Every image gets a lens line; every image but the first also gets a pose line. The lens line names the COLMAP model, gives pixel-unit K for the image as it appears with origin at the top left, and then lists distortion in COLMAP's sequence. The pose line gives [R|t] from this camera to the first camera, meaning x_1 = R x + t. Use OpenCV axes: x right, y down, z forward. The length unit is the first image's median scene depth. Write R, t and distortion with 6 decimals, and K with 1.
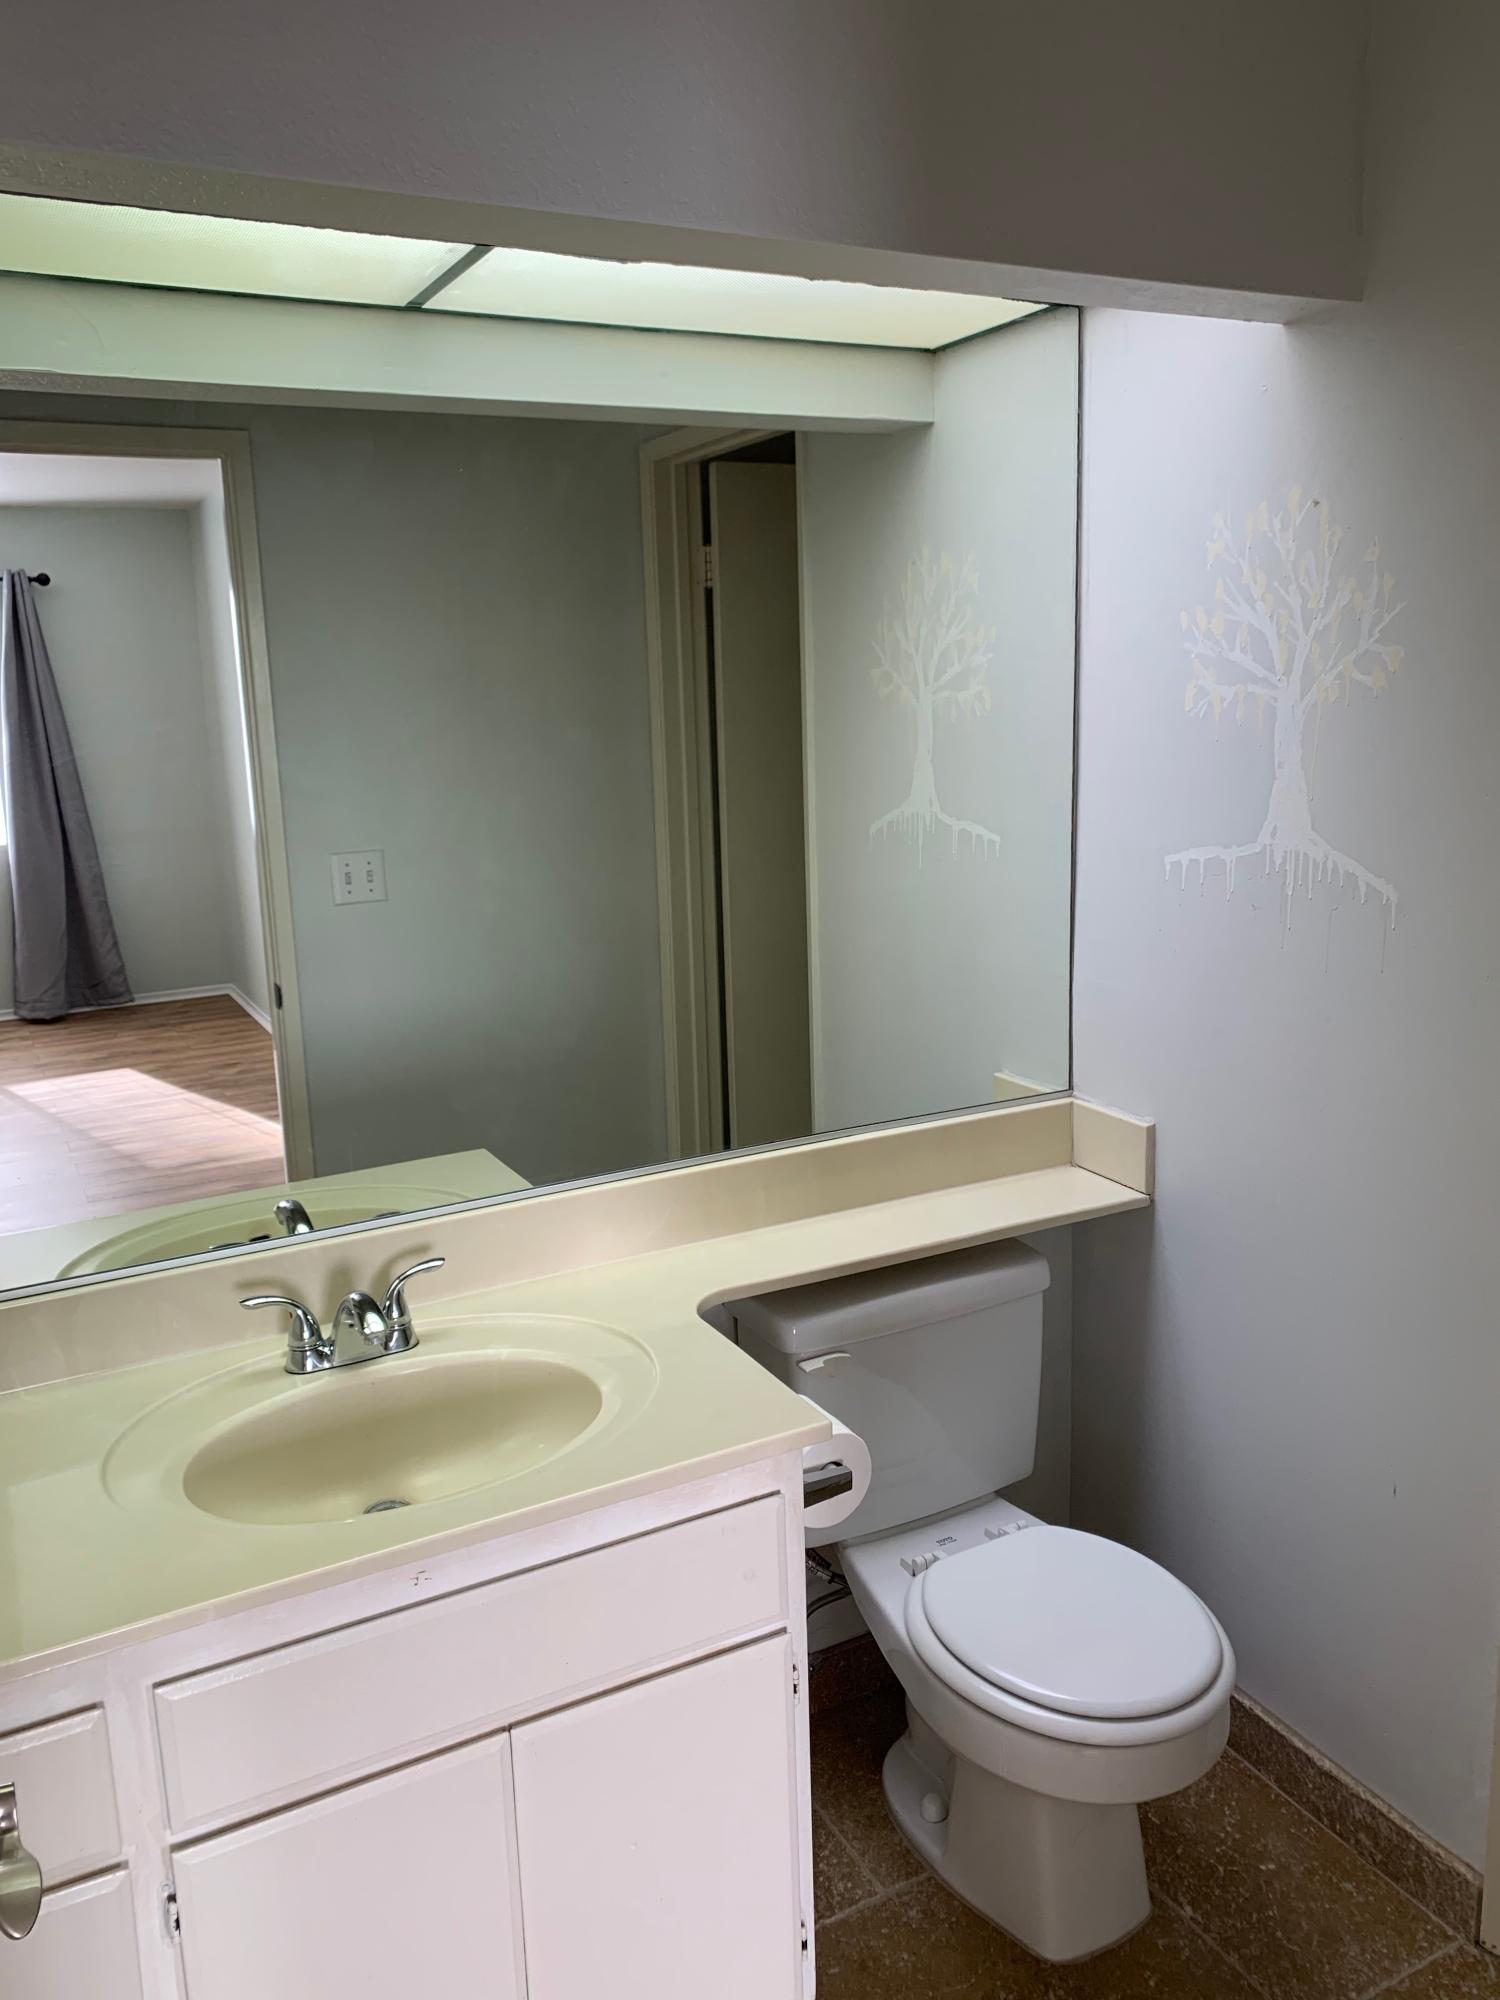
lens RADIAL K [[1536.1, 0, 759.4], [0, 1536.1, 998.8], [0, 0, 1]] dist [0.042157, -0.052807]
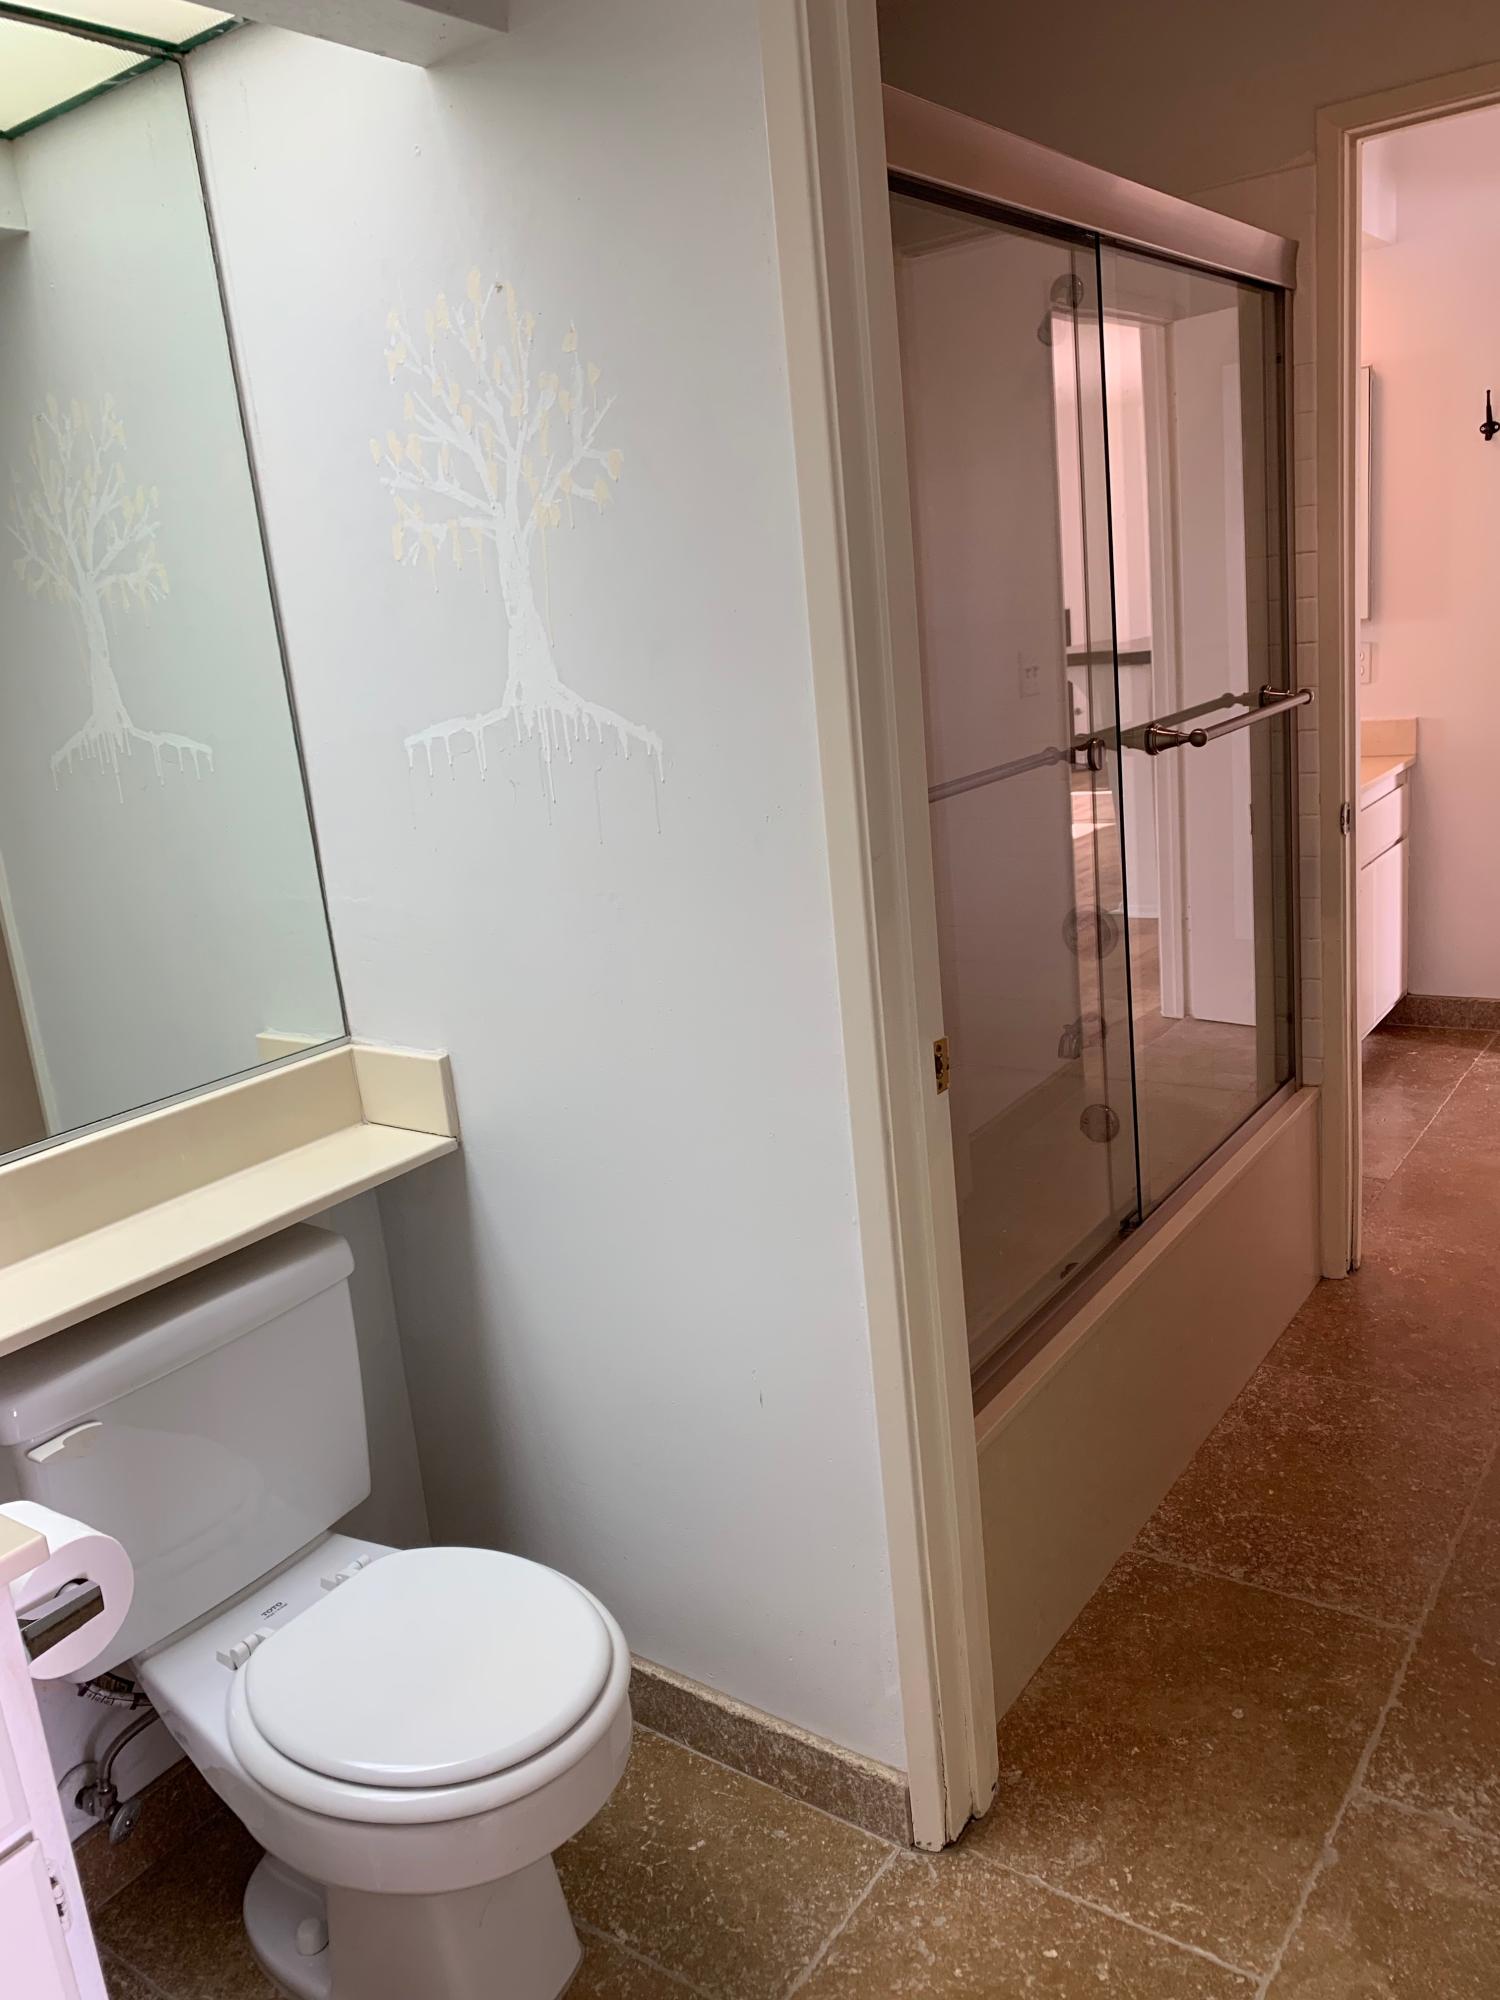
lens RADIAL K [[1536.1, 0, 751.8], [0, 1536.1, 984.5], [0, 0, 1]] dist [0.042157, -0.052807]
pose [[0.895826, -0.159281, 0.414879, 0.062487], [0.153712, 0.986996, 0.047028, 0.029775], [-0.416975, 0.021643, 0.908660, 0.157675]]
